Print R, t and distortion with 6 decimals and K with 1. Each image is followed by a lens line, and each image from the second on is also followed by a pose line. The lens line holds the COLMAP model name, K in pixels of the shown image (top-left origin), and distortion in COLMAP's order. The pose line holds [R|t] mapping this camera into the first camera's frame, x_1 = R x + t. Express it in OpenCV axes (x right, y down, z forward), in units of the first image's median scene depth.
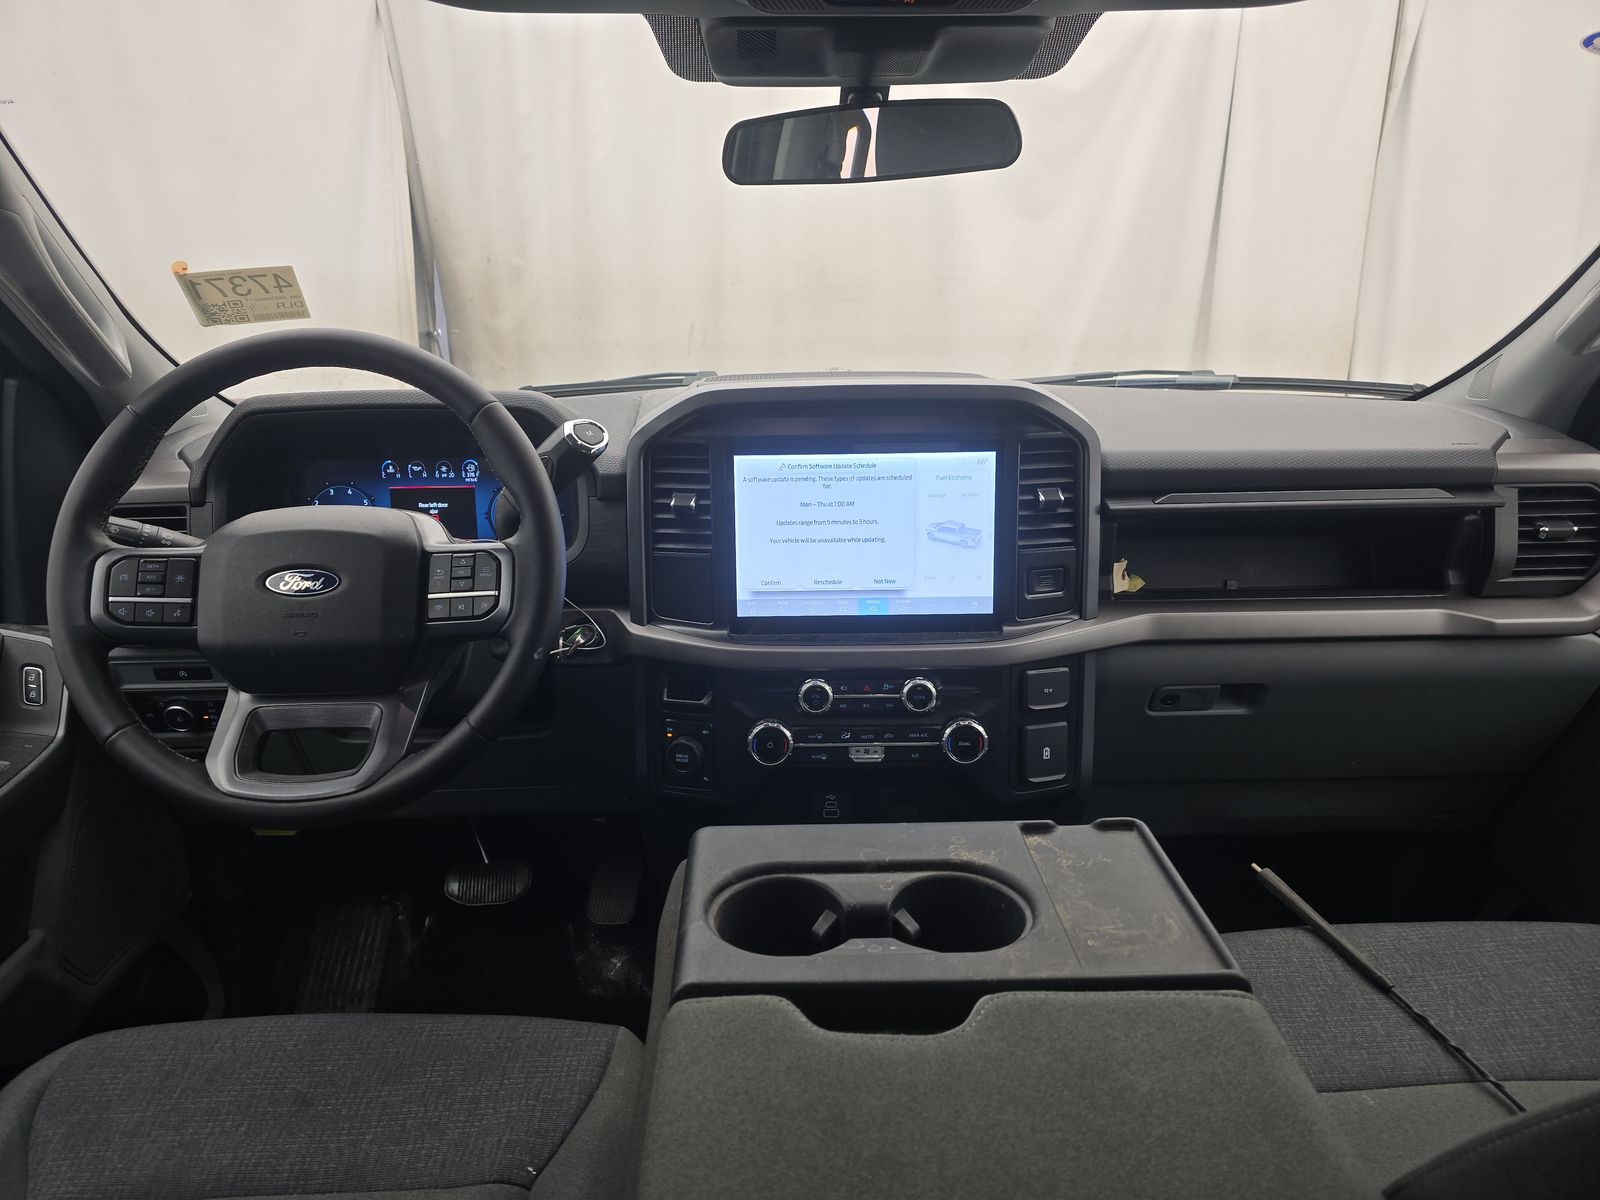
lens RADIAL K [[1079.3, 0, 811.2], [0, 1079.3, 597.1], [0, 0, 1]] dist [0.043682, -0.031196]
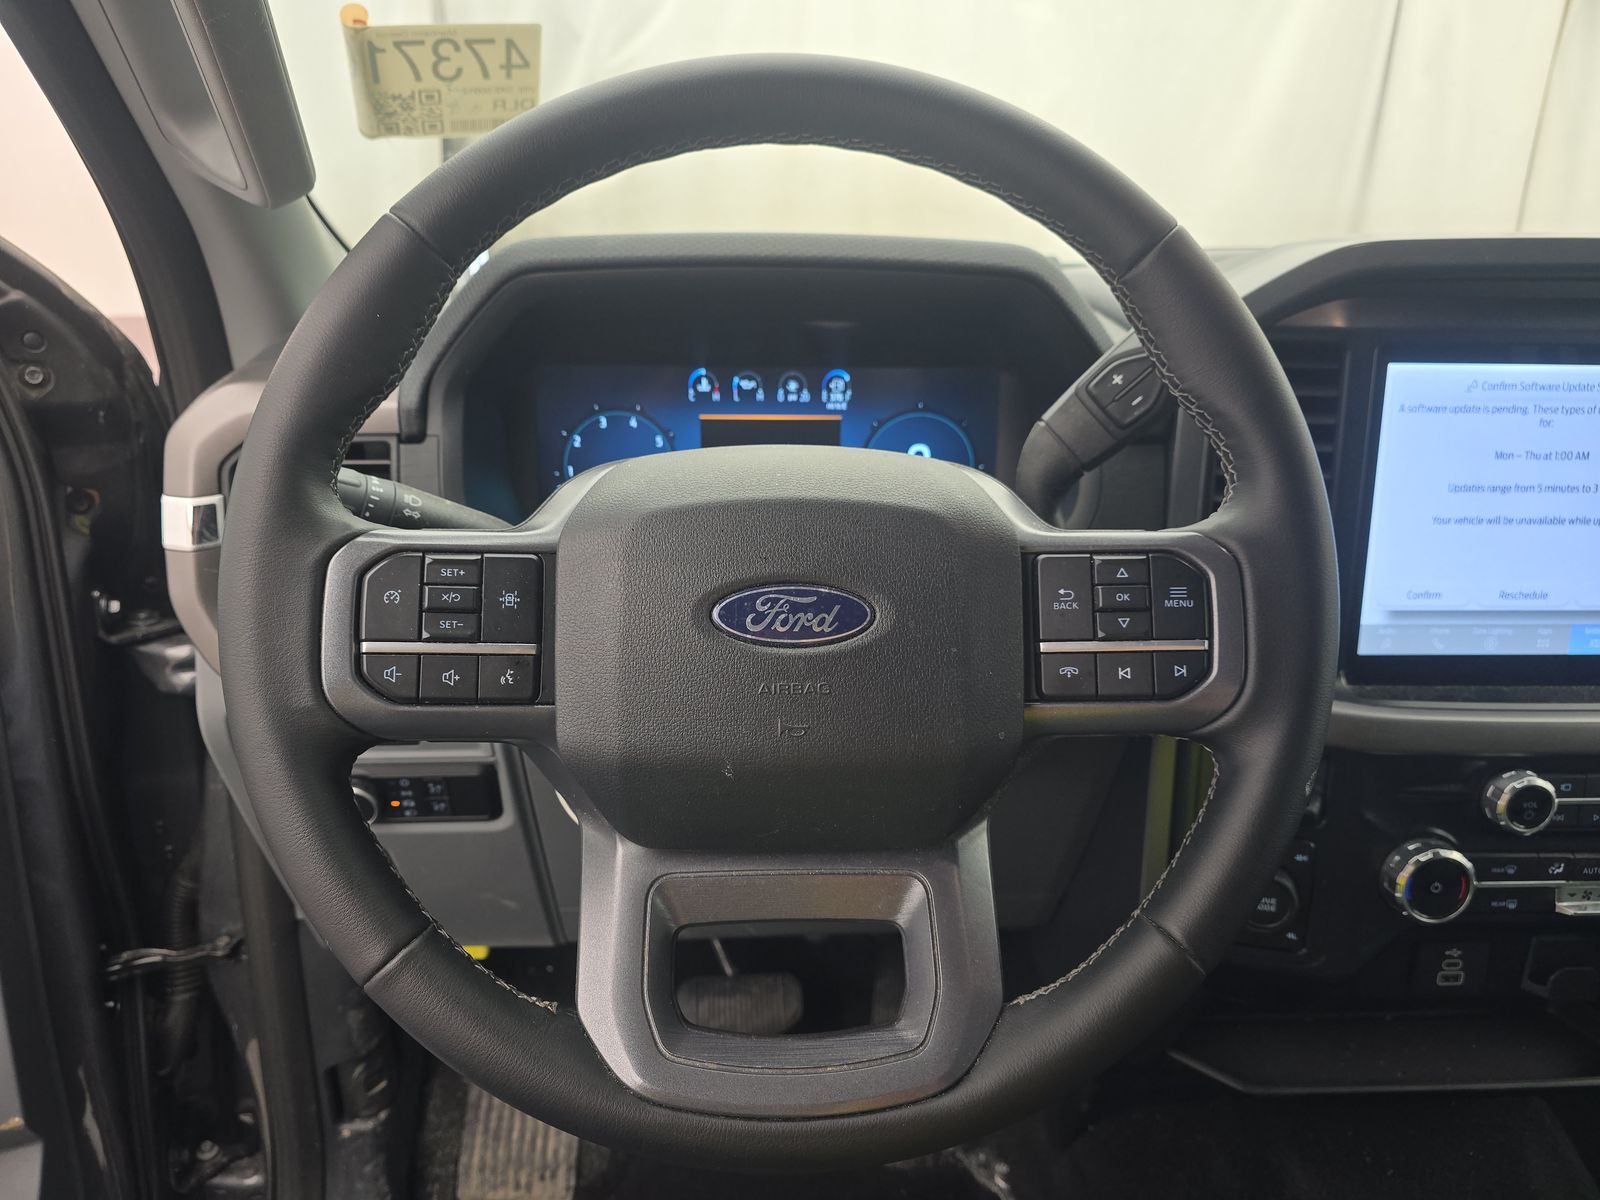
lens RADIAL K [[1079.3, 0, 790.1], [0, 1079.3, 597.3], [0, 0, 1]] dist [0.043682, -0.031196]
pose [[0.999653, 0.014829, 0.021791, -0.384156], [-0.015822, 0.998811, 0.046104, -0.033415], [-0.021082, -0.046433, 0.998699, 0.445754]]
